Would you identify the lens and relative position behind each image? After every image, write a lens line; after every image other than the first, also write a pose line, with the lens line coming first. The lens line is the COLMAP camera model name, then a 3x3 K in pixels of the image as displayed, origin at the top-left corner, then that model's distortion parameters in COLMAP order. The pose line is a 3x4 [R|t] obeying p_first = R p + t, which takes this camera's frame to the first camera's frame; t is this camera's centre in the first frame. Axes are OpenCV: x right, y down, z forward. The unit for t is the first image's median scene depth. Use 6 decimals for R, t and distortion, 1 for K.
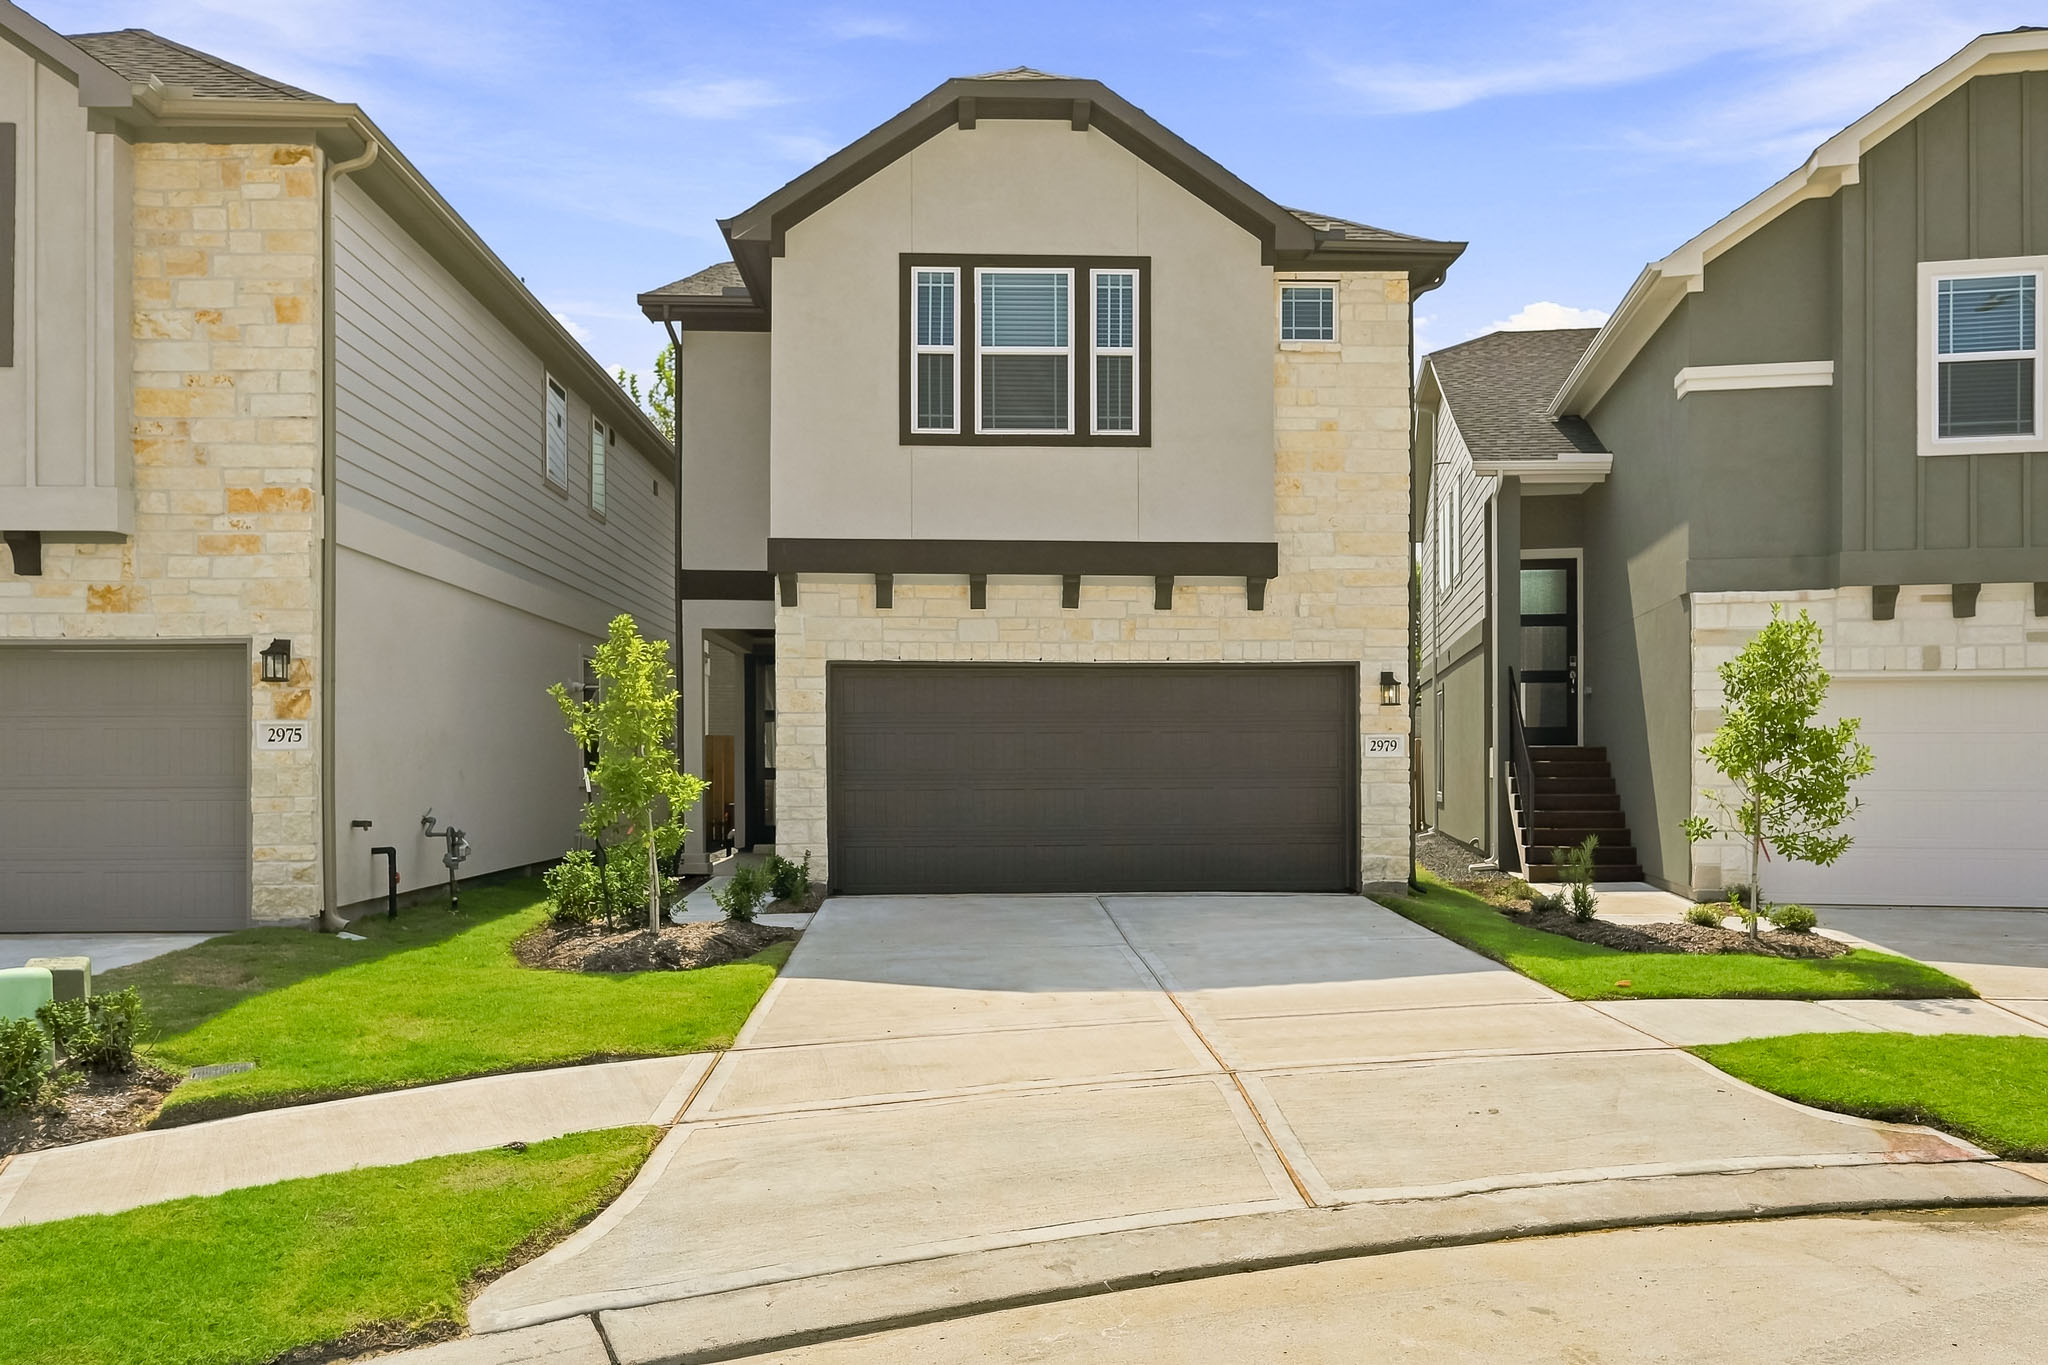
lens RADIAL K [[1450.8, 0, 1026.1], [0, 1450.8, 761.8], [0, 0, 1]] dist [-0.003357, 0.002098]
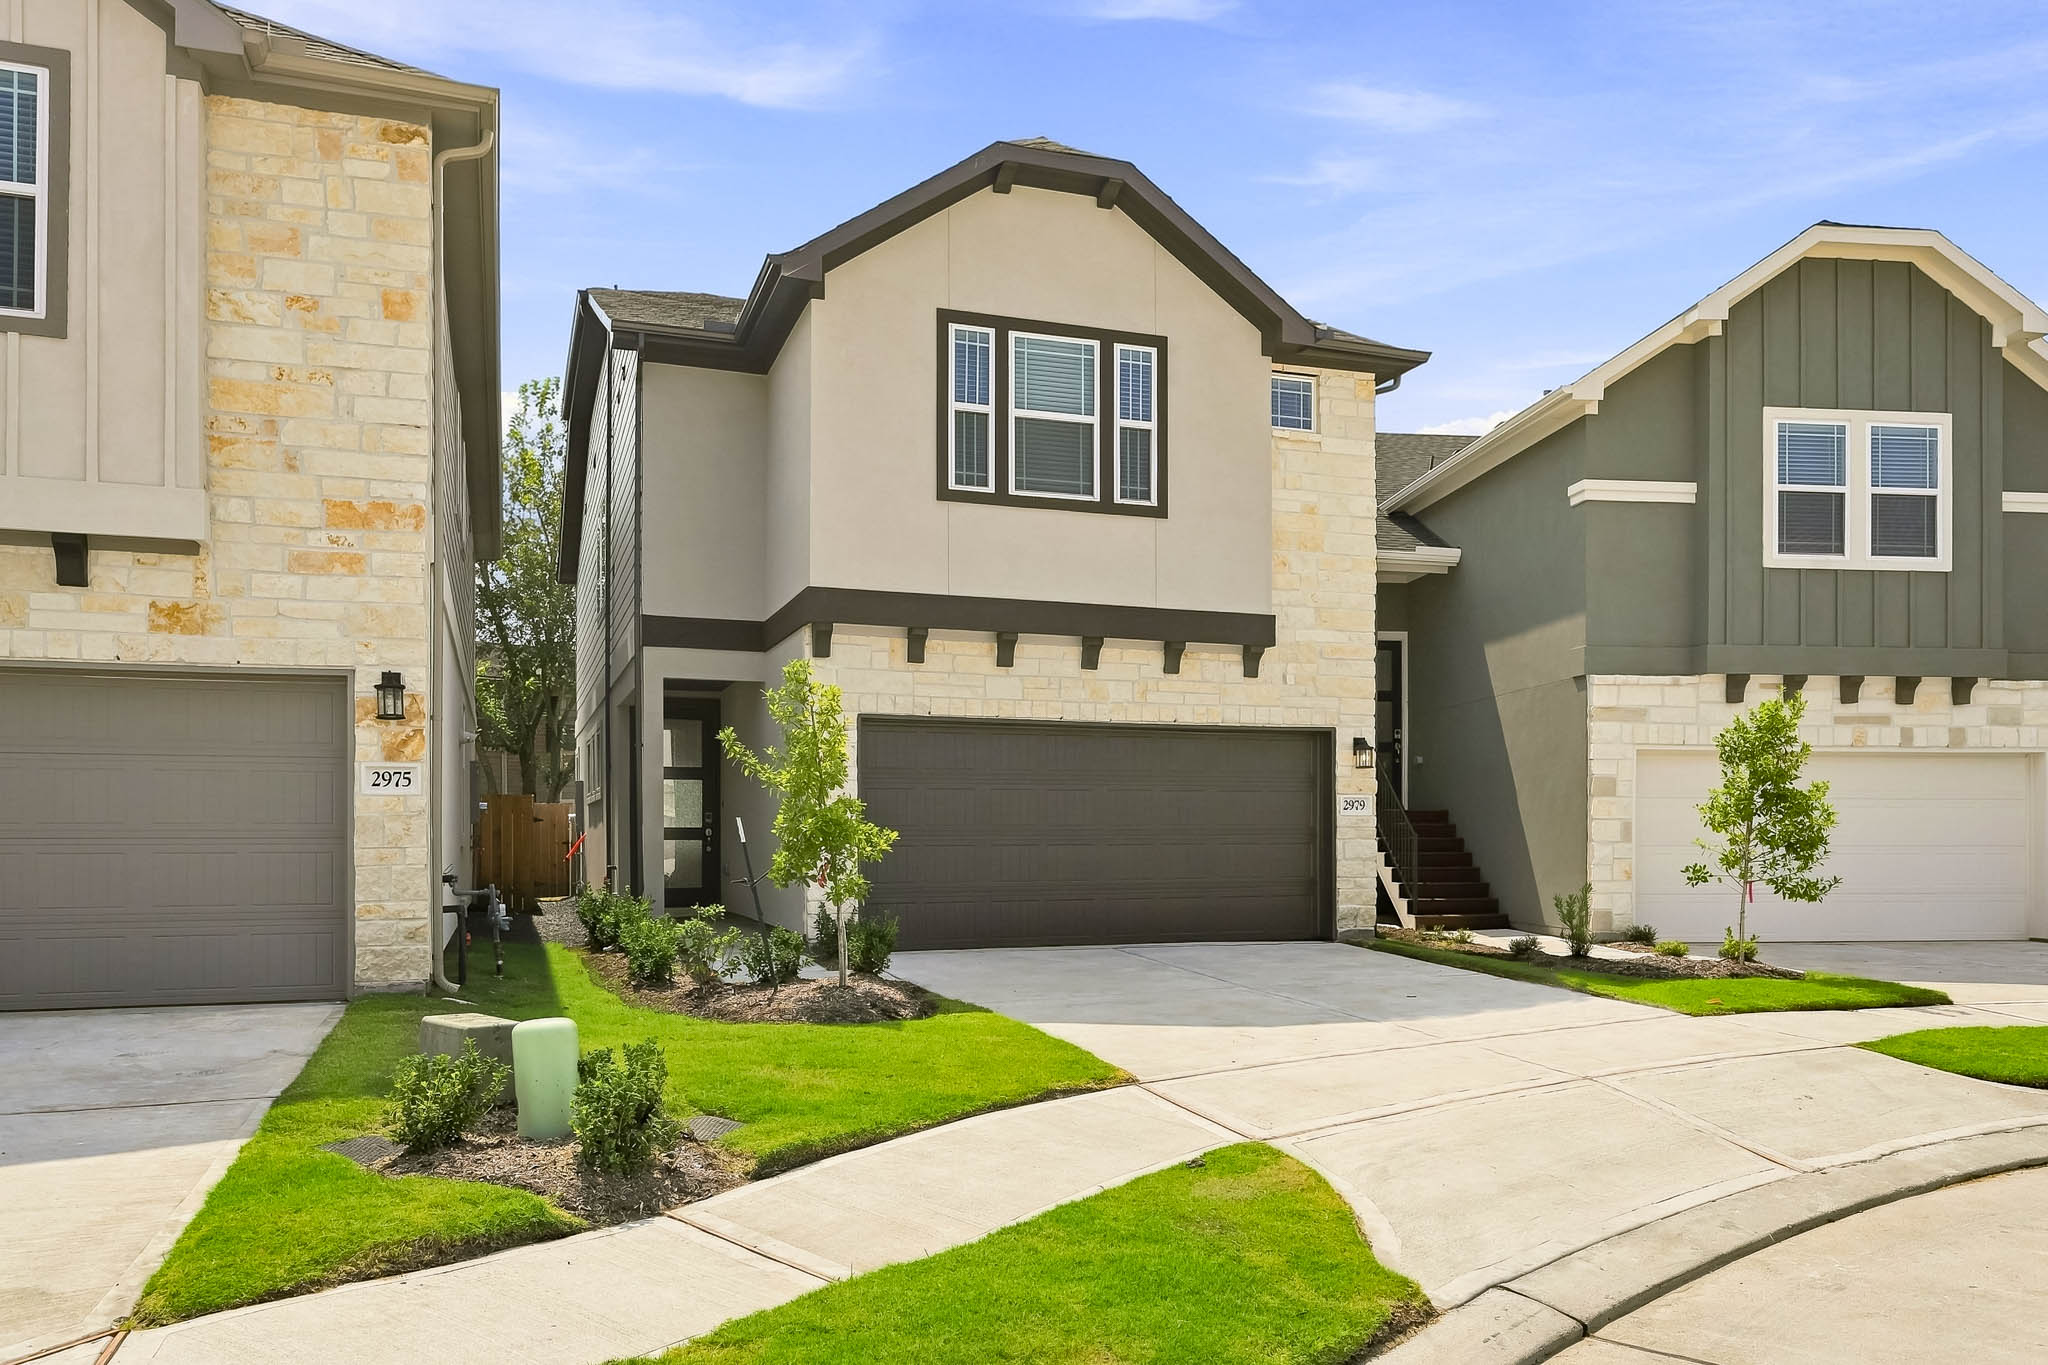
lens RADIAL K [[1471.9, 0, 1020.2], [0, 1471.9, 833.7], [0, 0, 1]] dist [-0.001487, -0.000168]
pose [[0.956114, 0.002415, 0.292985, -0.329498], [-0.002225, 0.999997, -0.000982, 0.012506], [-0.292987, 0.000287, 0.956116, 0.013022]]
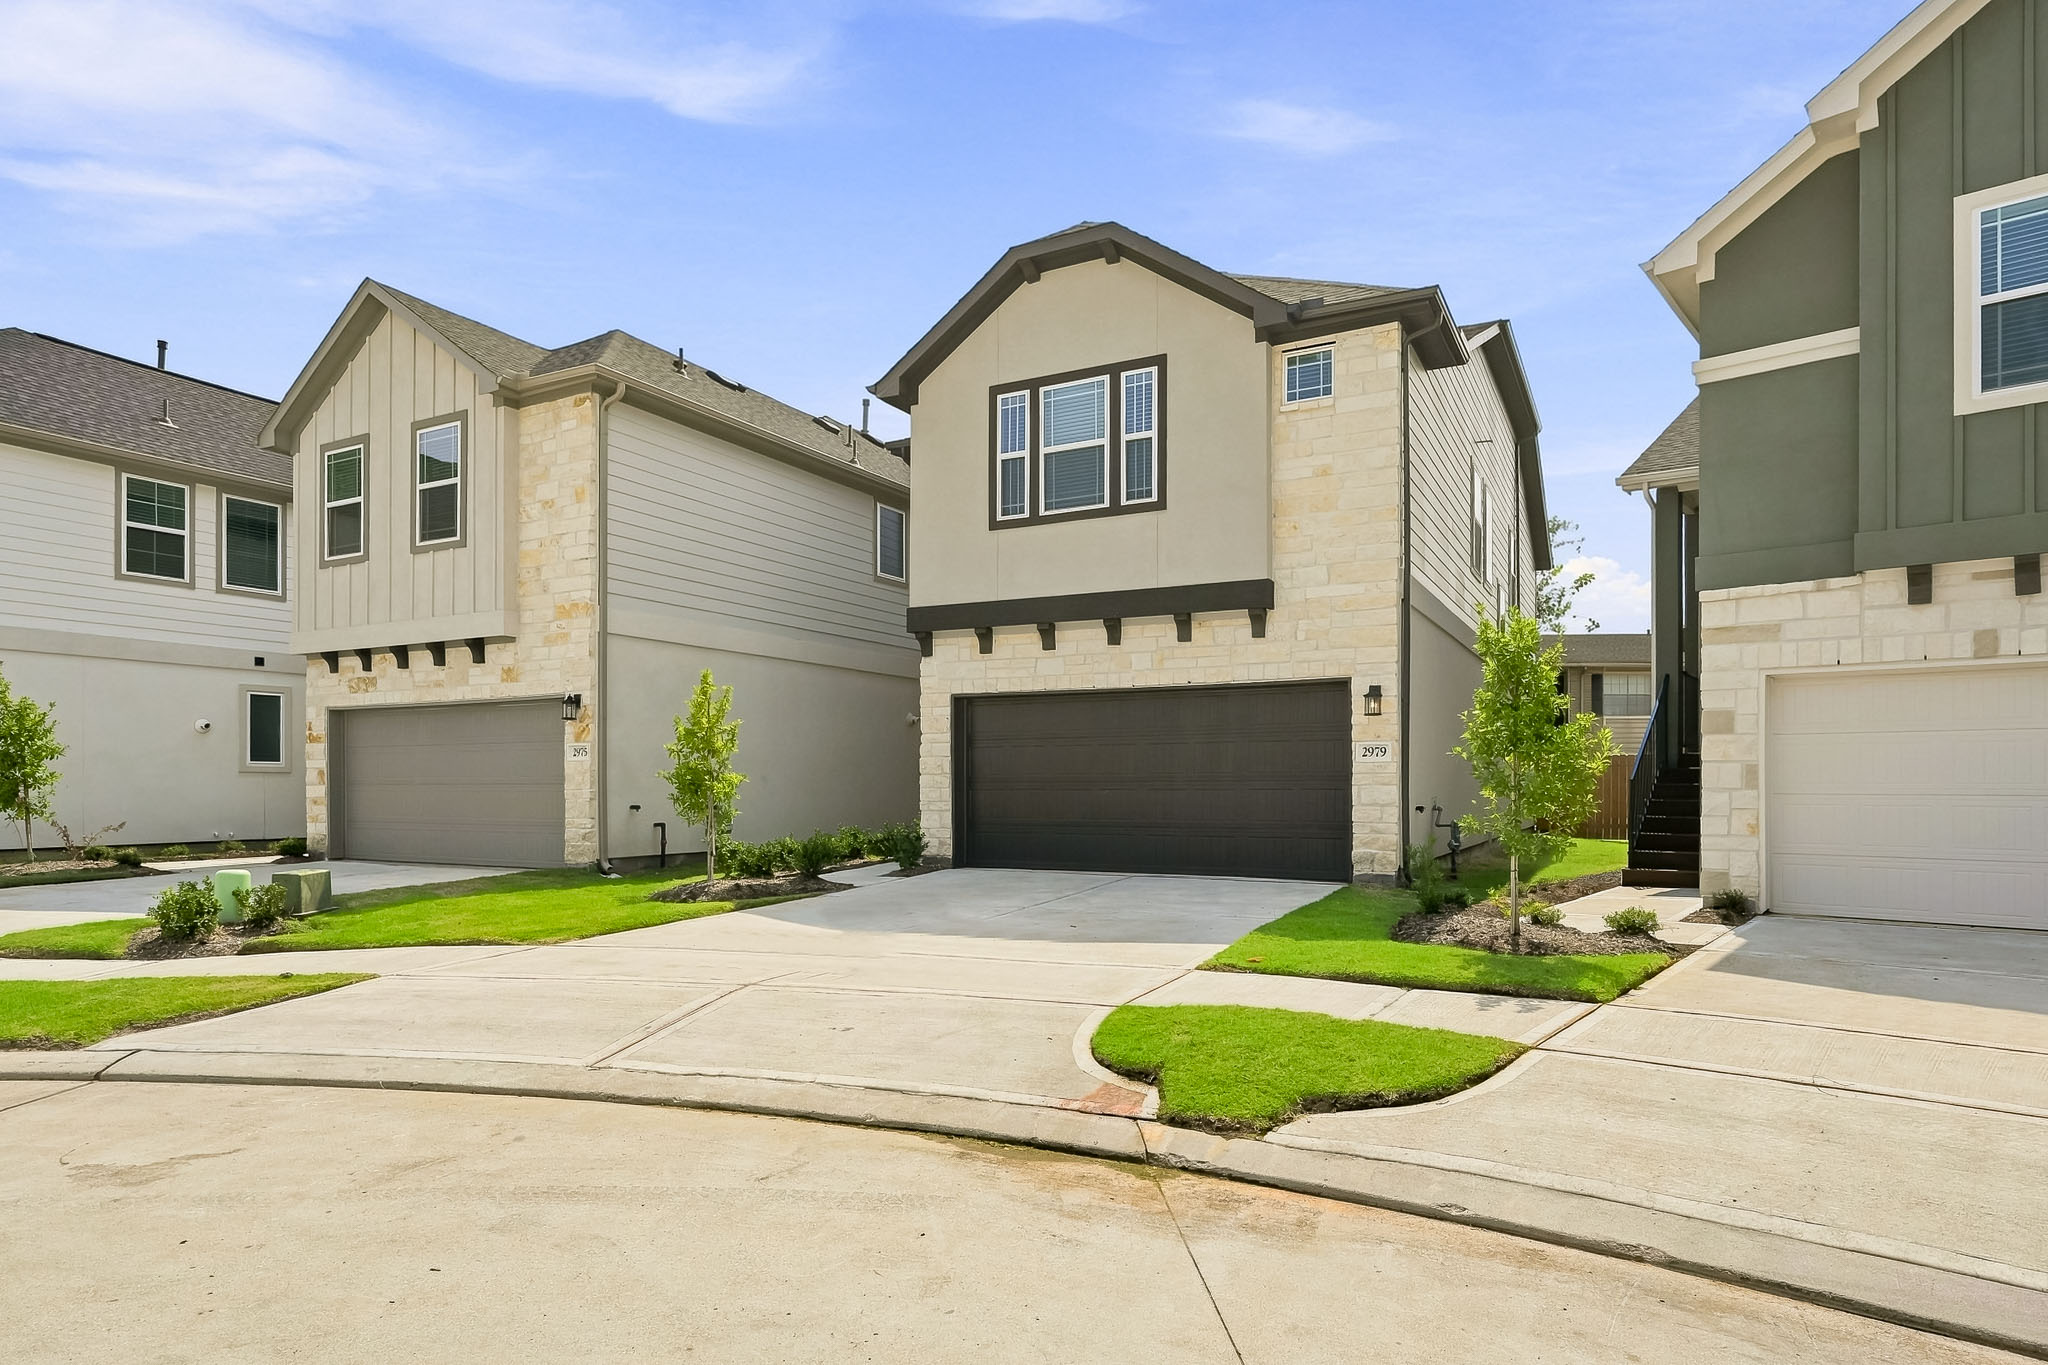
lens RADIAL K [[1156.1, 0, 1026.5], [0, 1156.1, 781.4], [0, 0, 1]] dist [-0.001301, -0.000279]
pose [[0.860060, 0.000180, -0.510193, 0.484466], [0.000110, 1.000000, 0.000539, 0.011480], [0.510193, -0.000519, 0.860060, 0.103340]]
